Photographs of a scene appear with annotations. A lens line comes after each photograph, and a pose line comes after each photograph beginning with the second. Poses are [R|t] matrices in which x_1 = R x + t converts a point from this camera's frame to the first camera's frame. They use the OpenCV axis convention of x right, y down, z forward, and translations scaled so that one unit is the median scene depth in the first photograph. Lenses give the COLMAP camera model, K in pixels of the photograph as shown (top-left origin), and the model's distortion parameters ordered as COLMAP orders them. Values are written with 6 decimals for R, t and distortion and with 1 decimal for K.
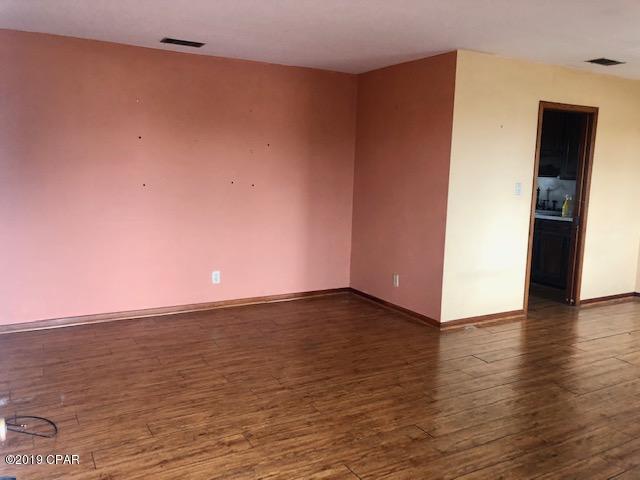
lens RADIAL K [[526.5, 0, 320.0], [0, 526.5, 240.0], [0, 0, 1]] dist [0.002657, 0.002814]
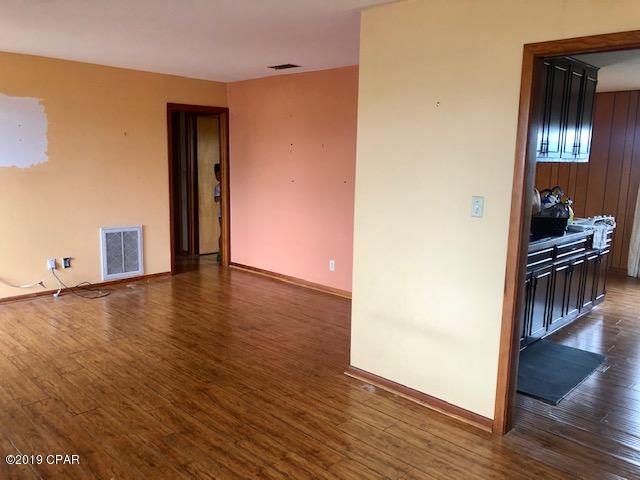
lens RADIAL K [[526.5, 0, 320.0], [0, 526.5, 240.0], [0, 0, 1]] dist [0.002657, 0.002814]
pose [[0.284401, 0.136357, -0.948959, 1.126891], [-0.143138, 0.984778, 0.098606, -0.118319], [0.947960, 0.107788, 0.299590, 0.844744]]
